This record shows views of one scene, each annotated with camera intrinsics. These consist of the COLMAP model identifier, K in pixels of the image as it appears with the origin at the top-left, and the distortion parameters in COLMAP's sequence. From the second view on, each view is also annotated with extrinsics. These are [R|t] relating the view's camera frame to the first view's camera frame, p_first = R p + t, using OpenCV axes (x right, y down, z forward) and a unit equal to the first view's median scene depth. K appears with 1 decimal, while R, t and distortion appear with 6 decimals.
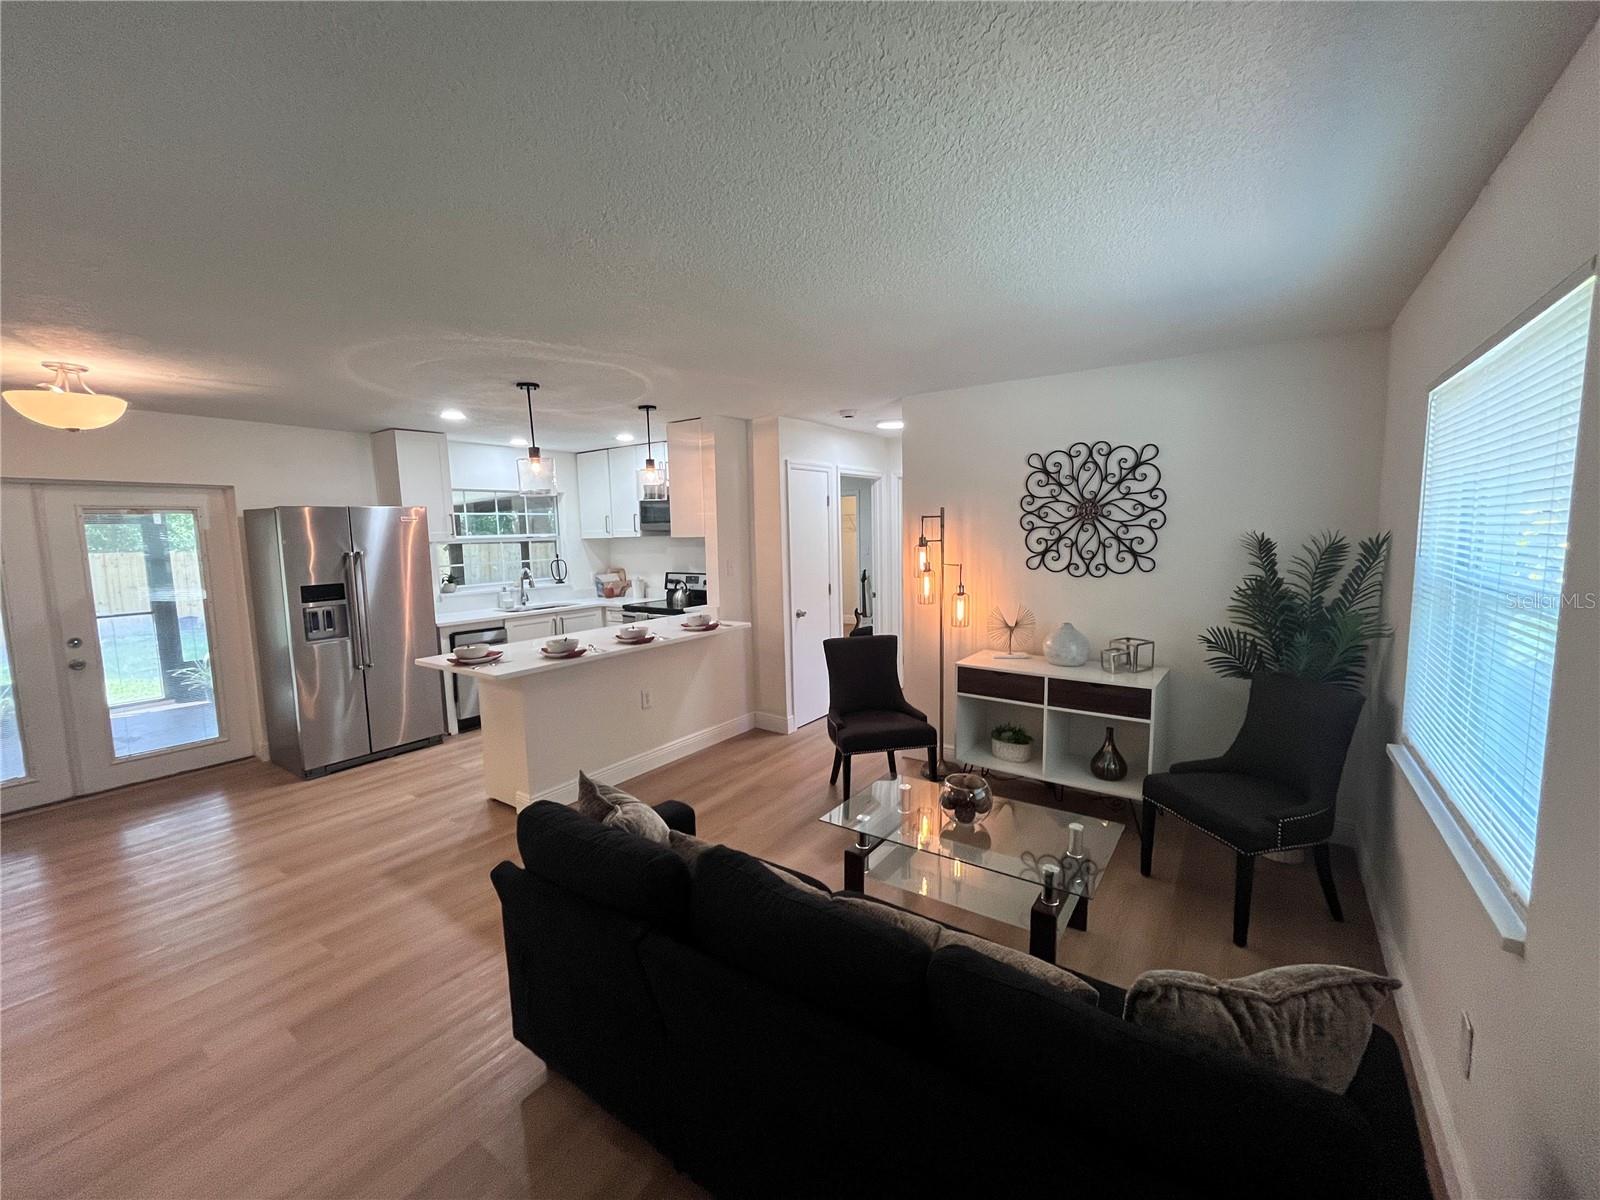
lens RADIAL K [[635.4, 0, 800.0], [0, 635.4, 600.0], [0, 0, 1]] dist [-0.001387, -0.000245]
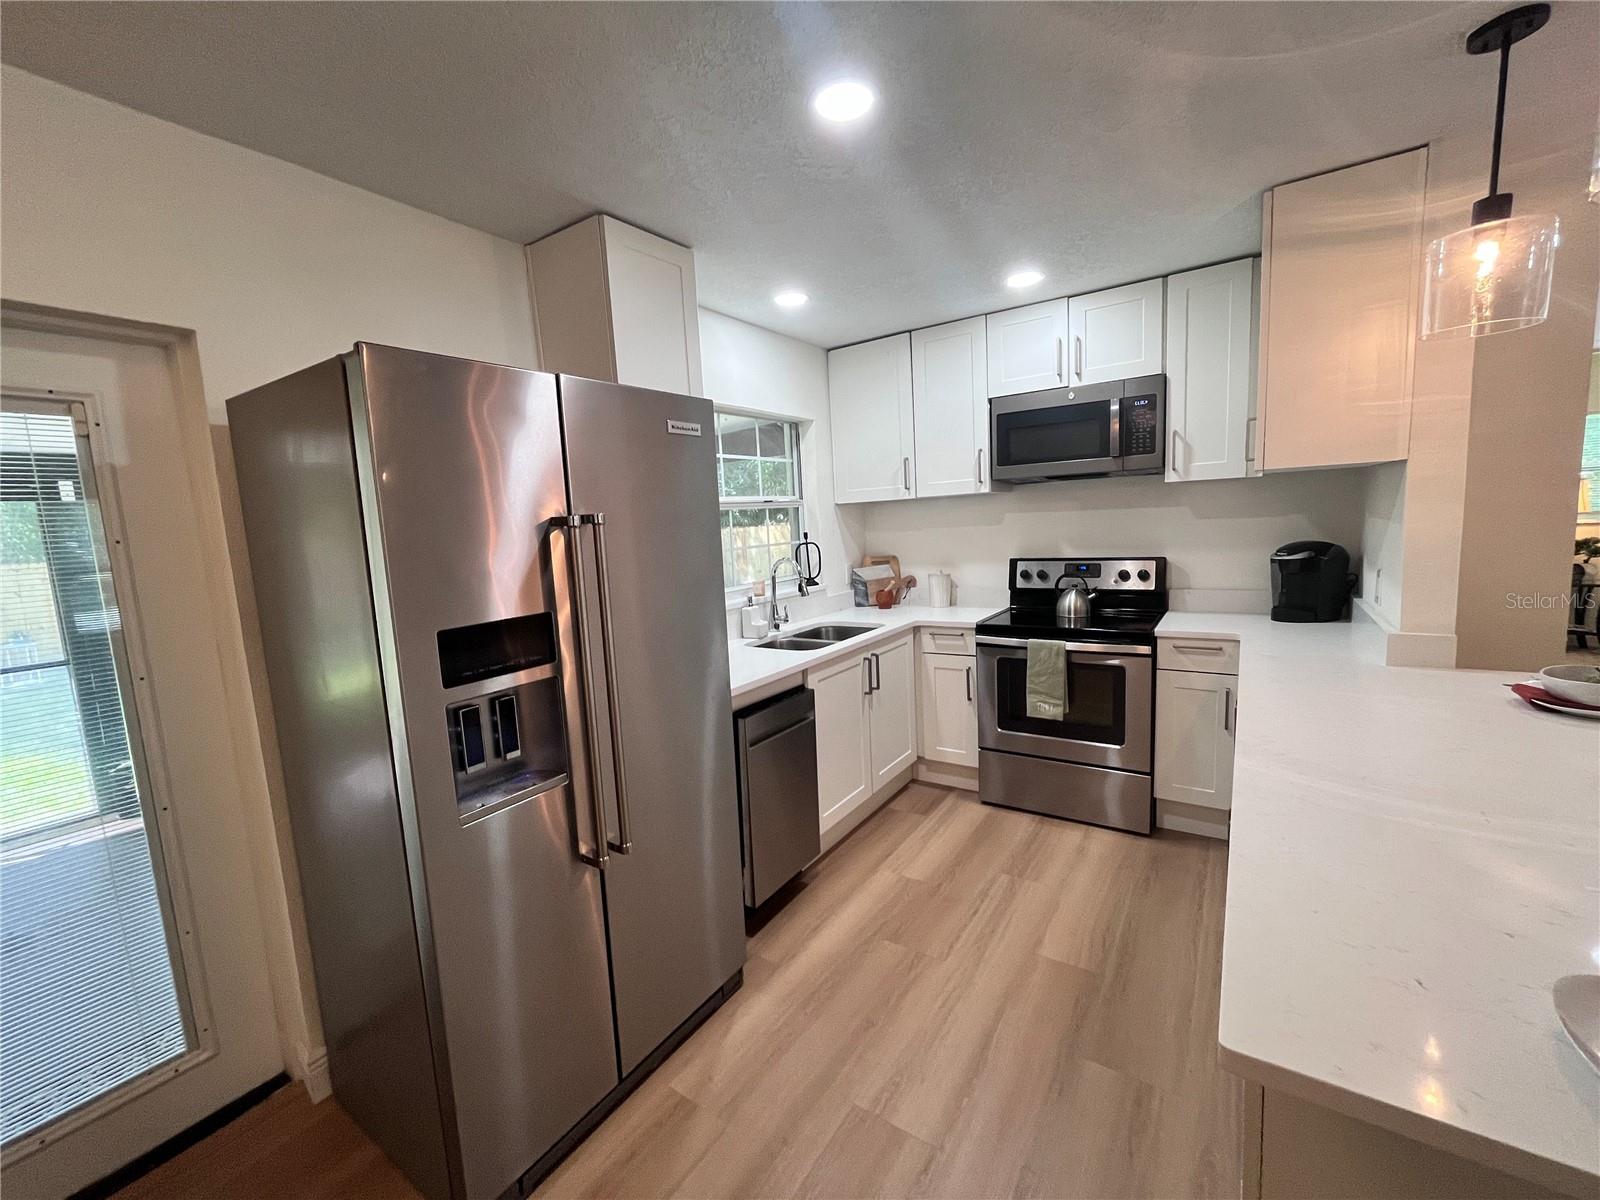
lens RADIAL K [[635.4, 0, 800.0], [0, 635.4, 600.0], [0, 0, 1]] dist [-0.001387, -0.000245]
pose [[0.999372, -0.031496, 0.016225, -0.430462], [0.031201, 0.999349, 0.018118, -0.025677], [-0.016785, -0.017600, 0.999704, 0.485518]]
